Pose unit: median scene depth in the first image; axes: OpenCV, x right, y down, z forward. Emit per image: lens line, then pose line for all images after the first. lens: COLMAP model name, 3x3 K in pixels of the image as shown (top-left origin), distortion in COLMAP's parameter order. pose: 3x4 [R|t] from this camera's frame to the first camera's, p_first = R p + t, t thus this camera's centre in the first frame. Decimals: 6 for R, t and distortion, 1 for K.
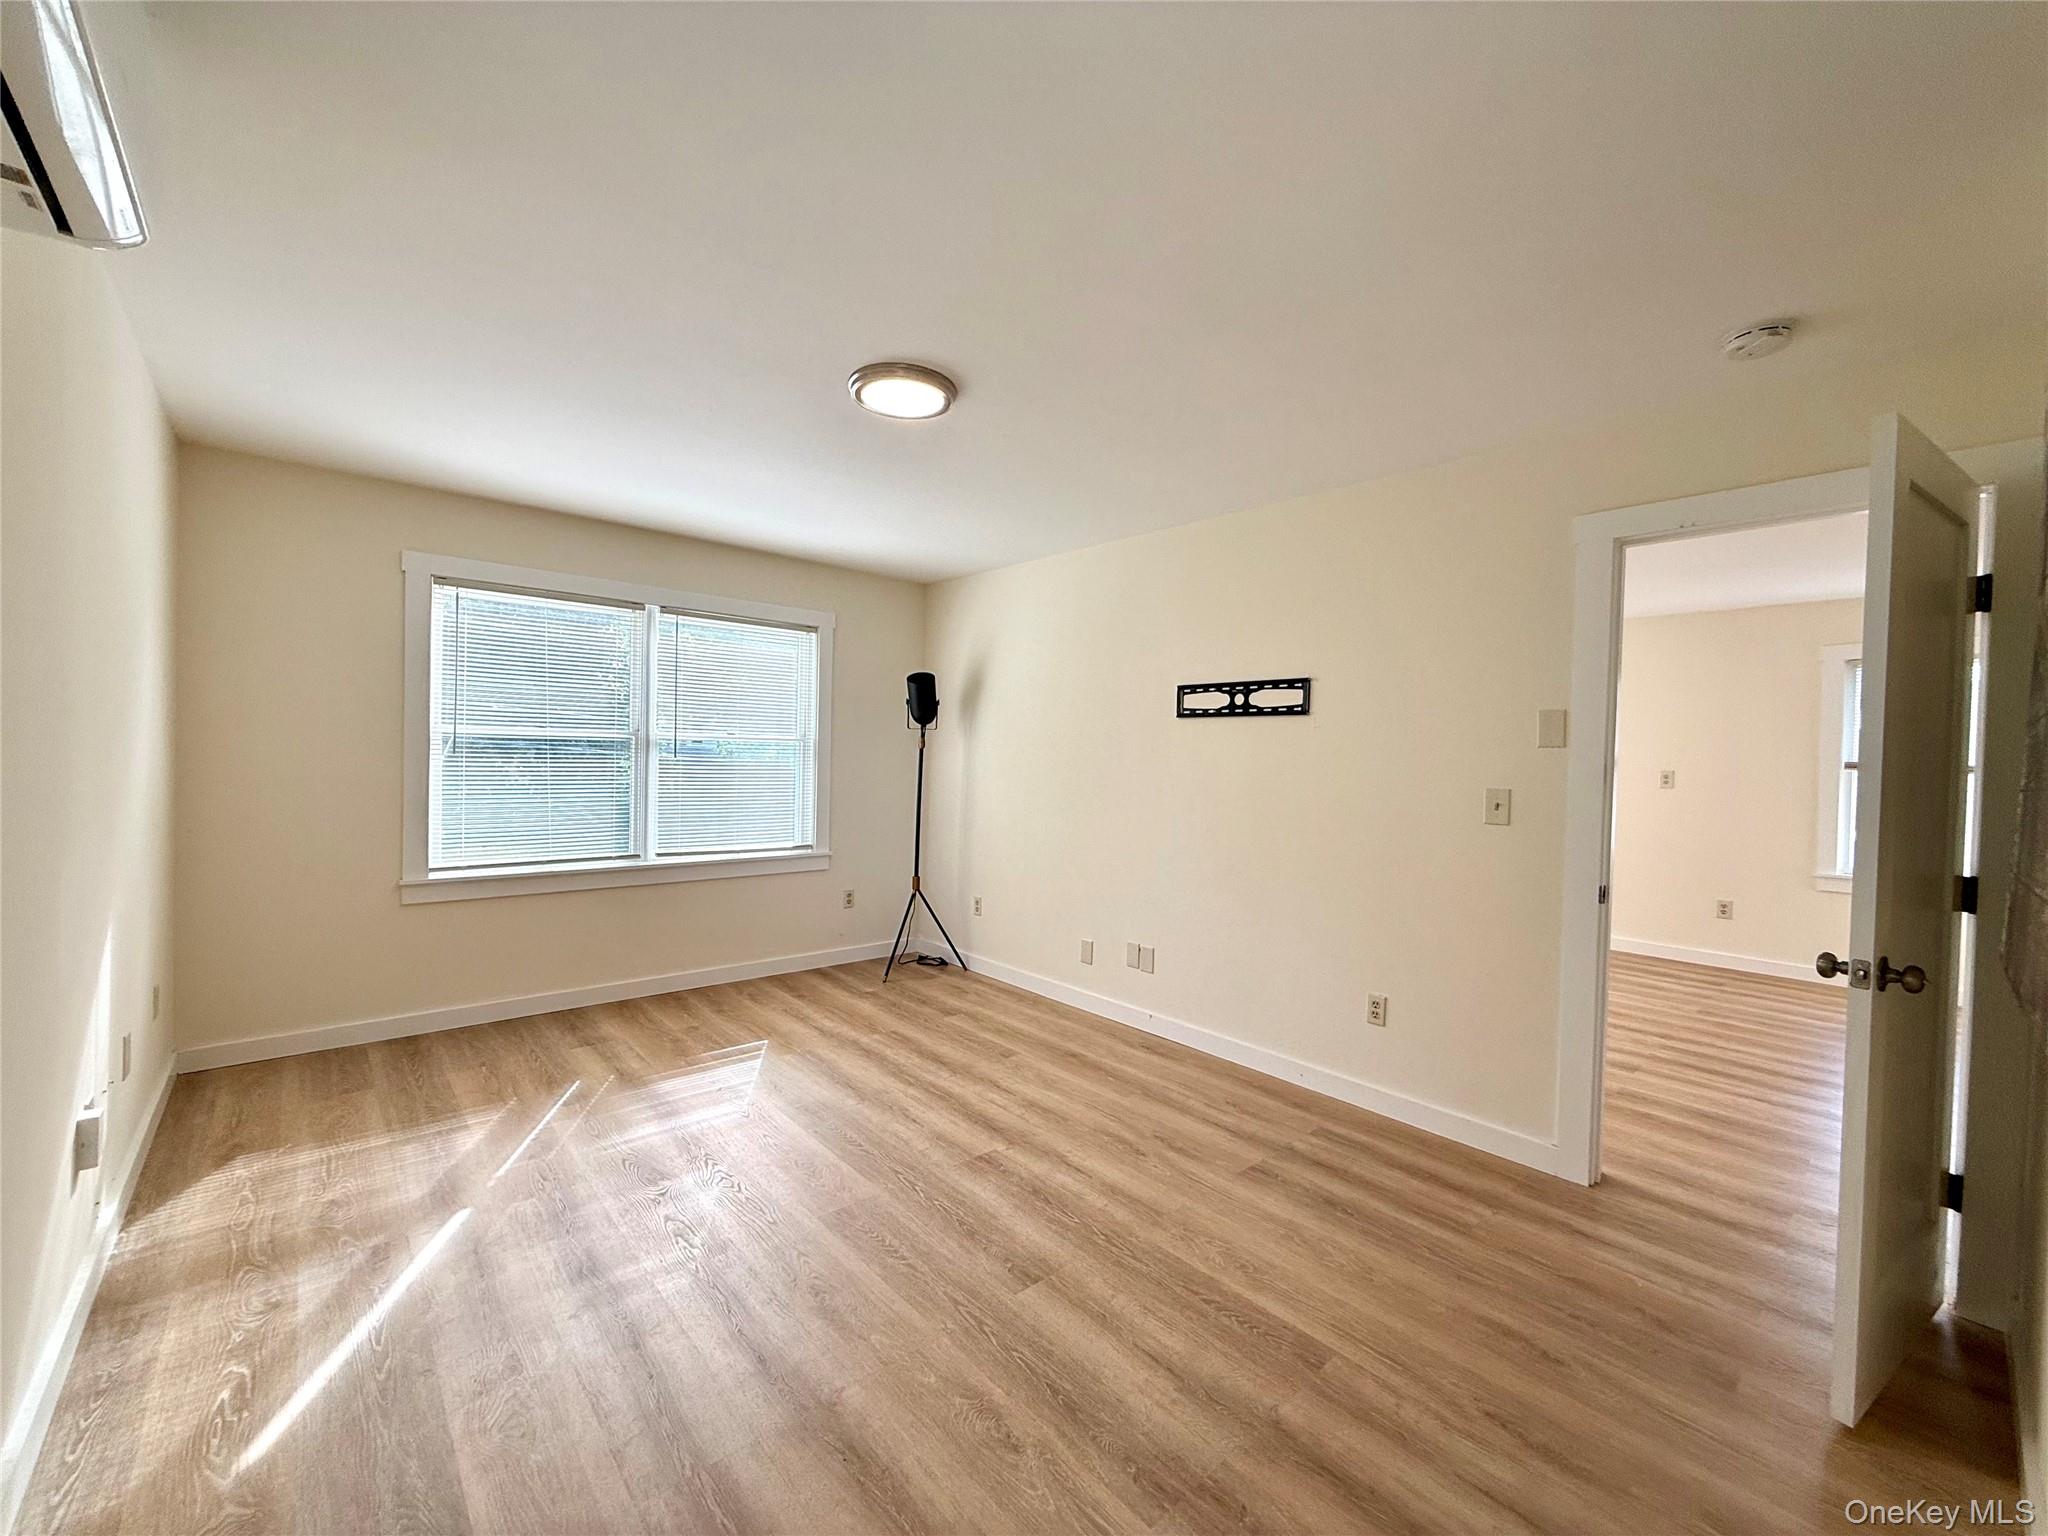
lens RADIAL K [[818.4, 0, 1018.9], [0, 818.4, 770.3], [0, 0, 1]] dist [0.001229, -0.000180]
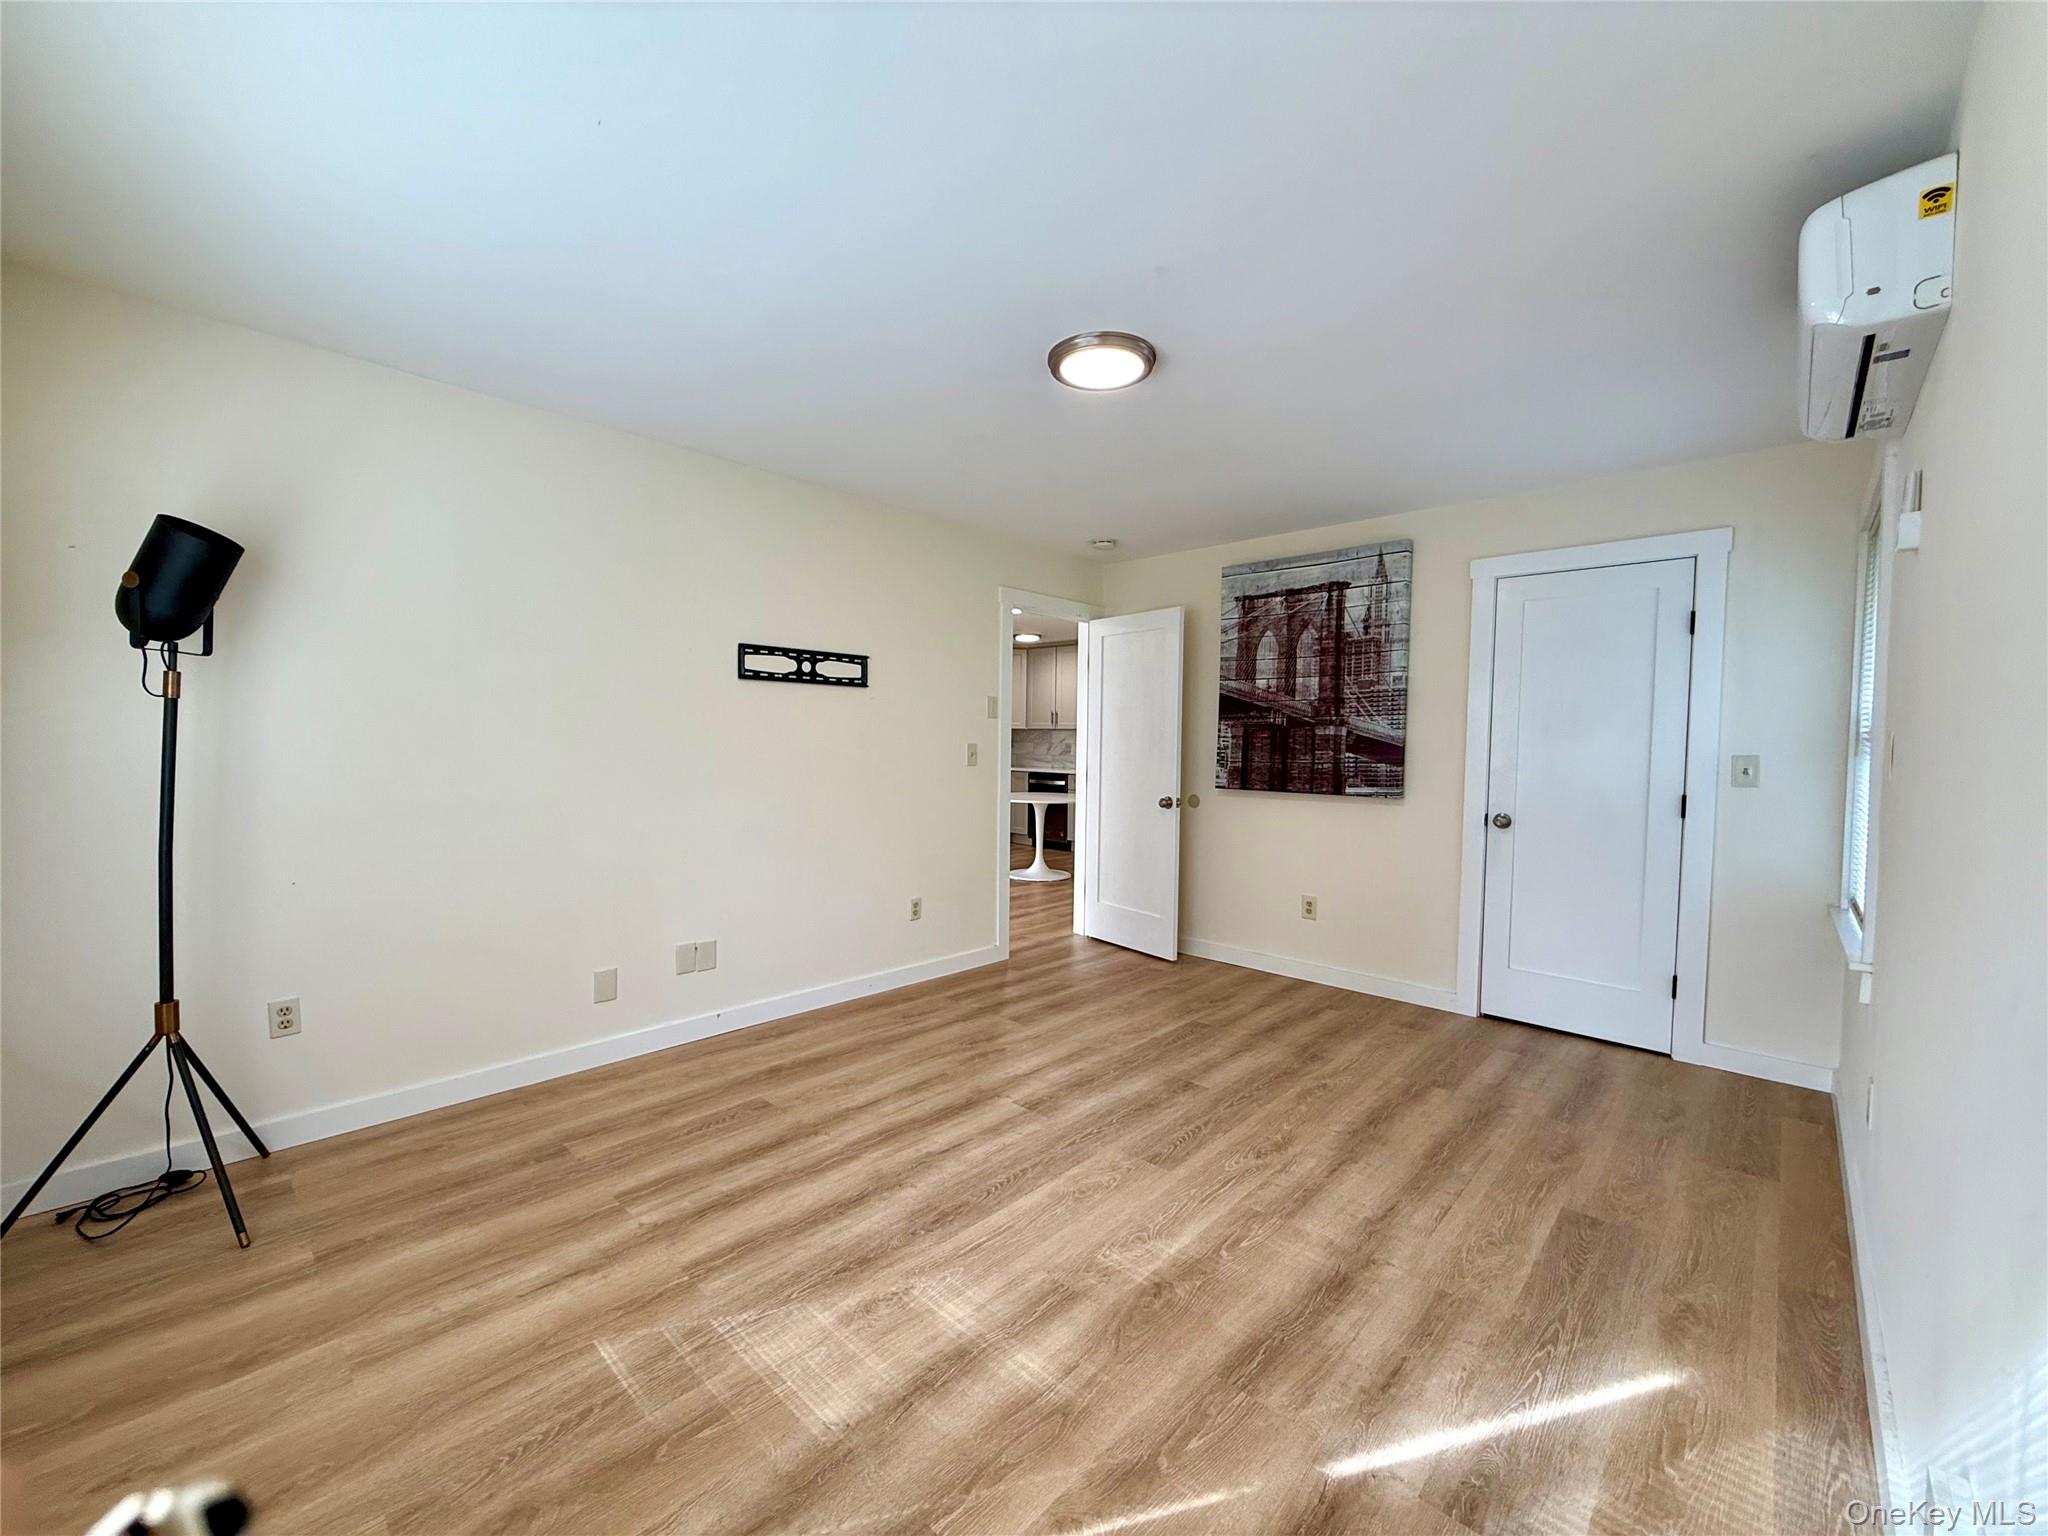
lens RADIAL K [[818.4, 0, 1018.9], [0, 818.4, 770.3], [0, 0, 1]] dist [0.001229, -0.000180]
pose [[-0.092448, -0.065041, 0.993591, -0.829197], [0.000955, 0.997858, 0.065409, -0.024162], [-0.995717, 0.006996, -0.092188, 0.860426]]
